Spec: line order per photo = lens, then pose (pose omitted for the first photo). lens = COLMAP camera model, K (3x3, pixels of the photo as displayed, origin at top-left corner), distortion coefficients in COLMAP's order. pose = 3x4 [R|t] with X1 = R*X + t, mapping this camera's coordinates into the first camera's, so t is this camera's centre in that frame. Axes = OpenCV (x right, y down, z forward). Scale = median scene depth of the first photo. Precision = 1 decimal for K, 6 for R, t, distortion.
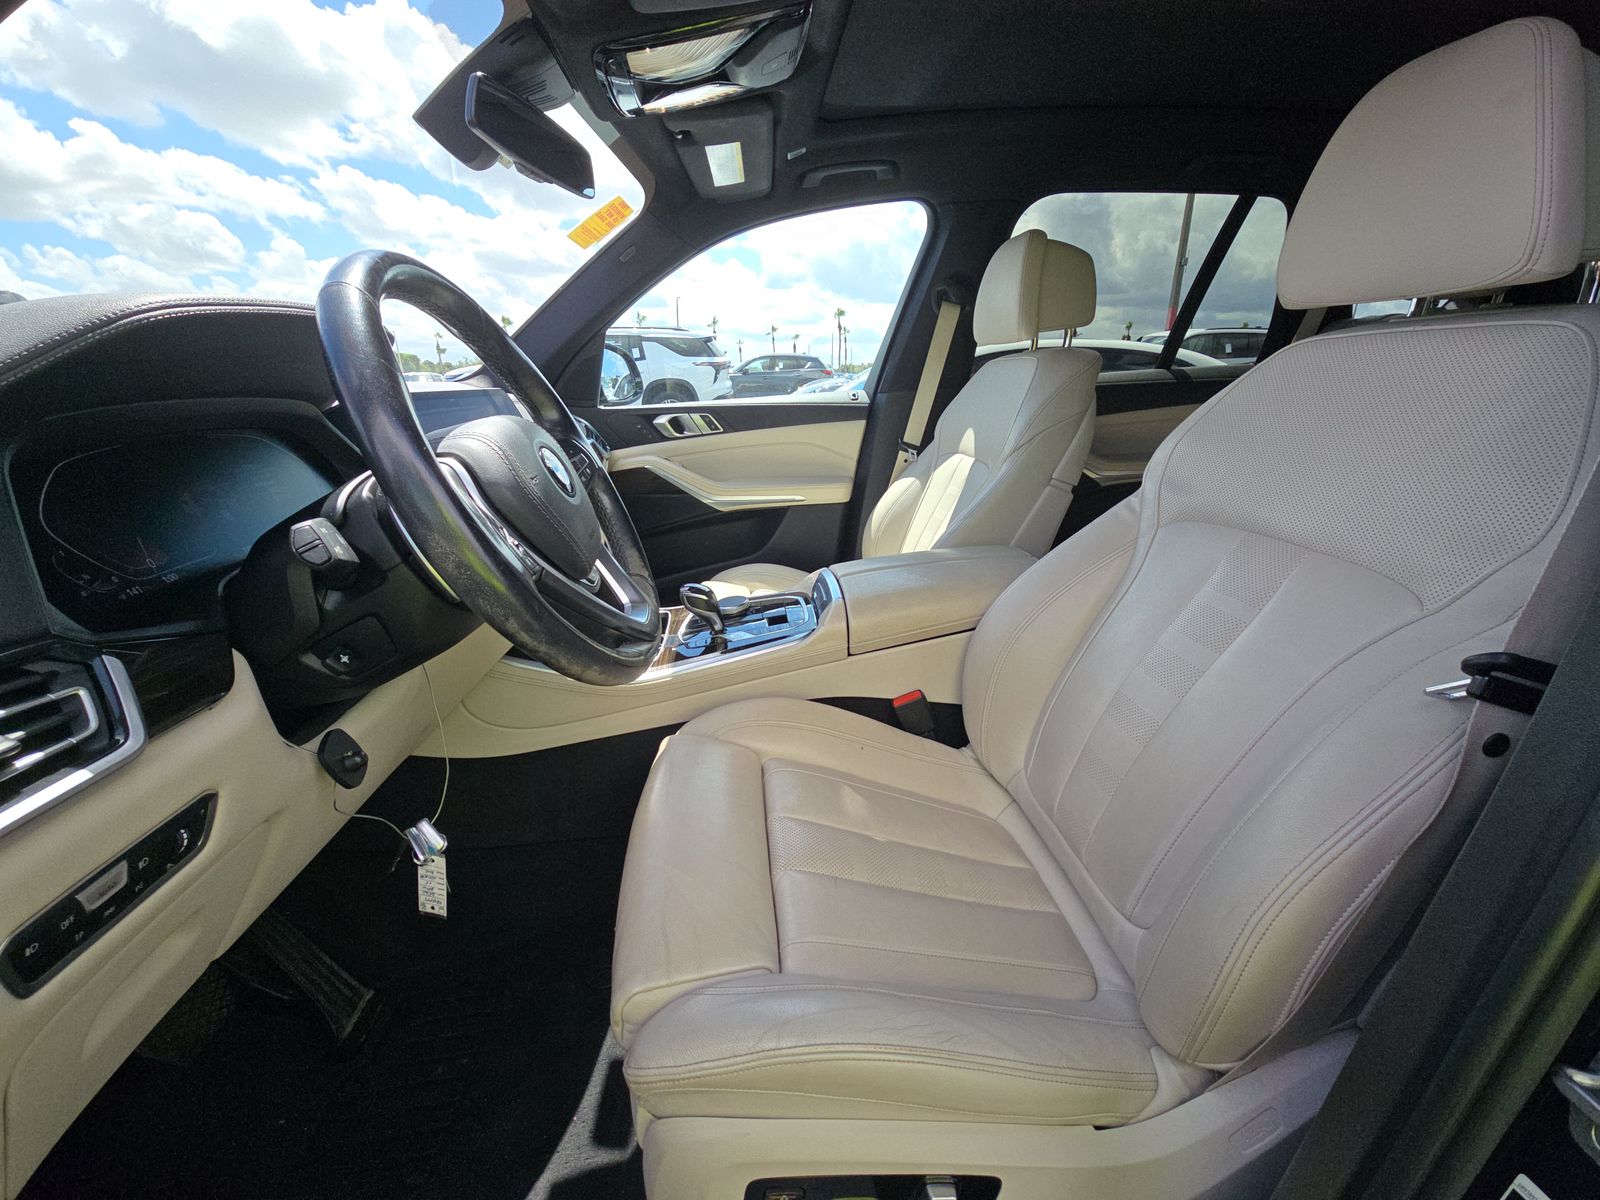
lens RADIAL K [[651.3, 0, 793.3], [0, 651.3, 591.7], [0, 0, 1]] dist [0.001700, -0.000276]
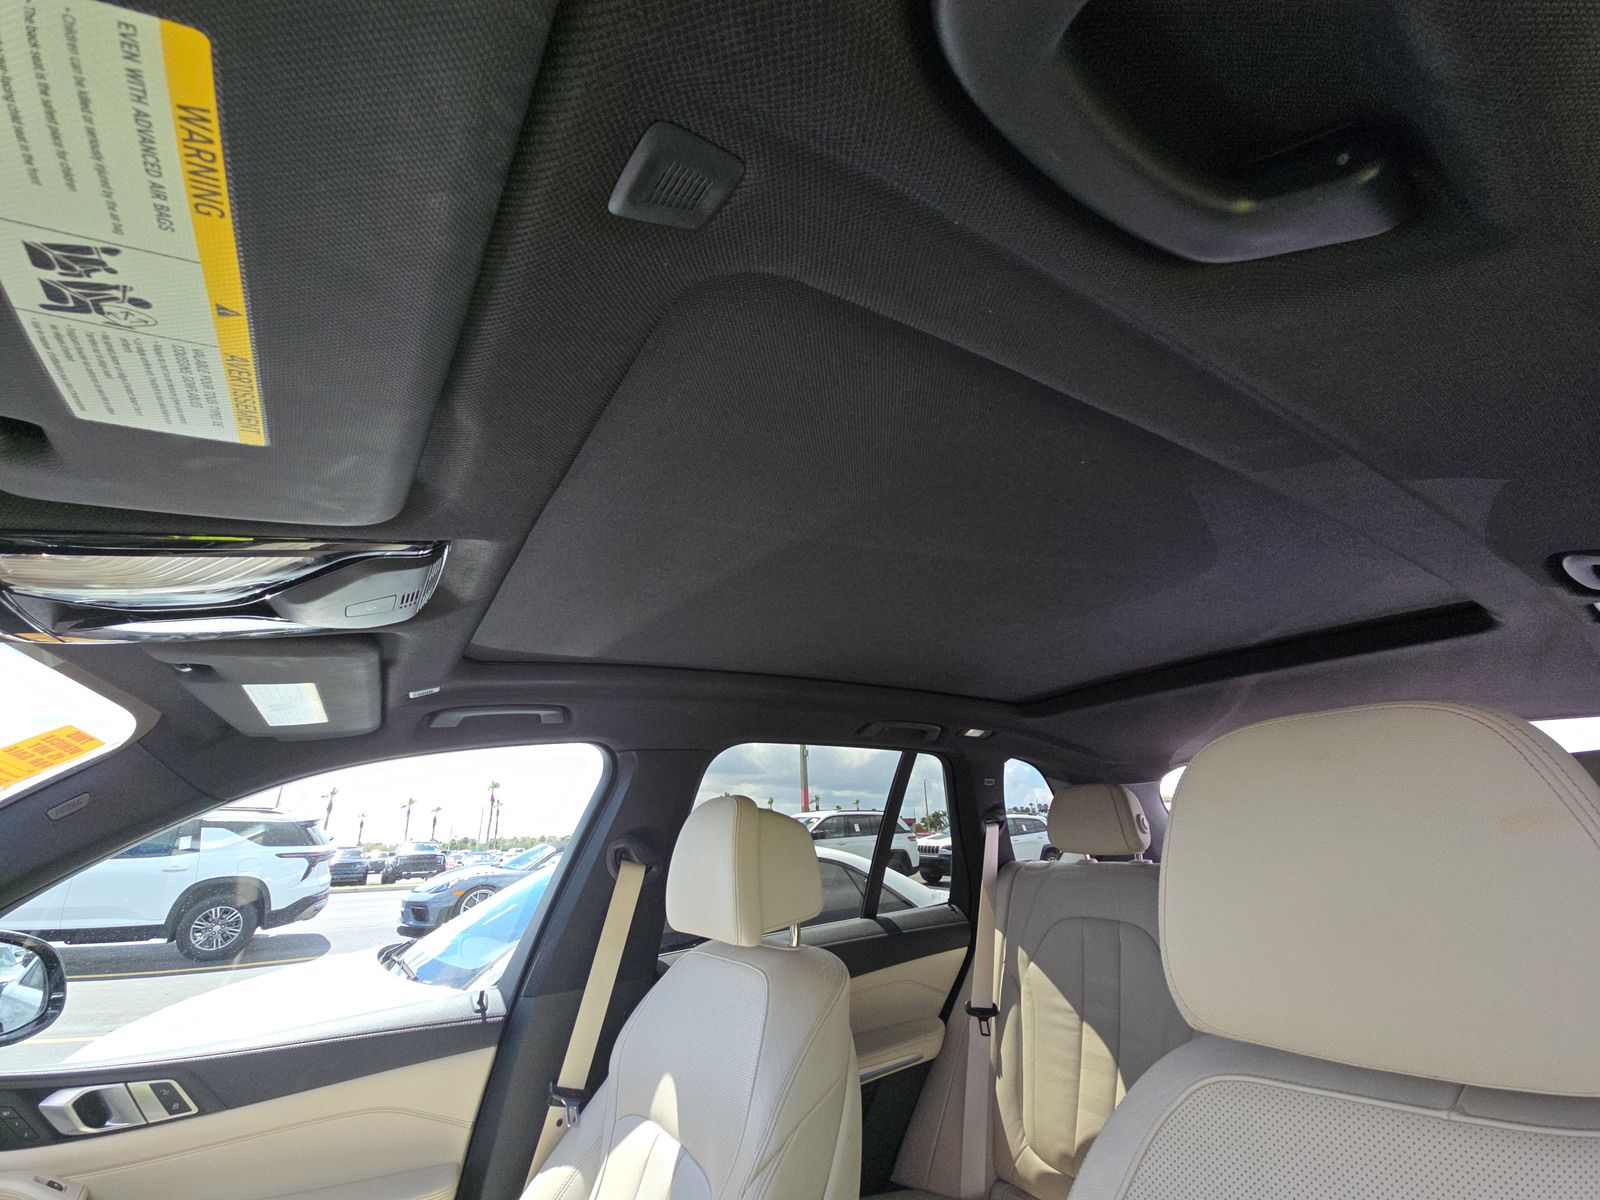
lens RADIAL K [[651.3, 0, 793.3], [0, 651.3, 591.7], [0, 0, 1]] dist [0.001700, -0.000276]
pose [[0.886877, 0.152134, 0.436239, 0.025184], [0.161829, 0.782114, -0.601755, -0.187577], [-0.432736, 0.604279, 0.669019, 0.198808]]
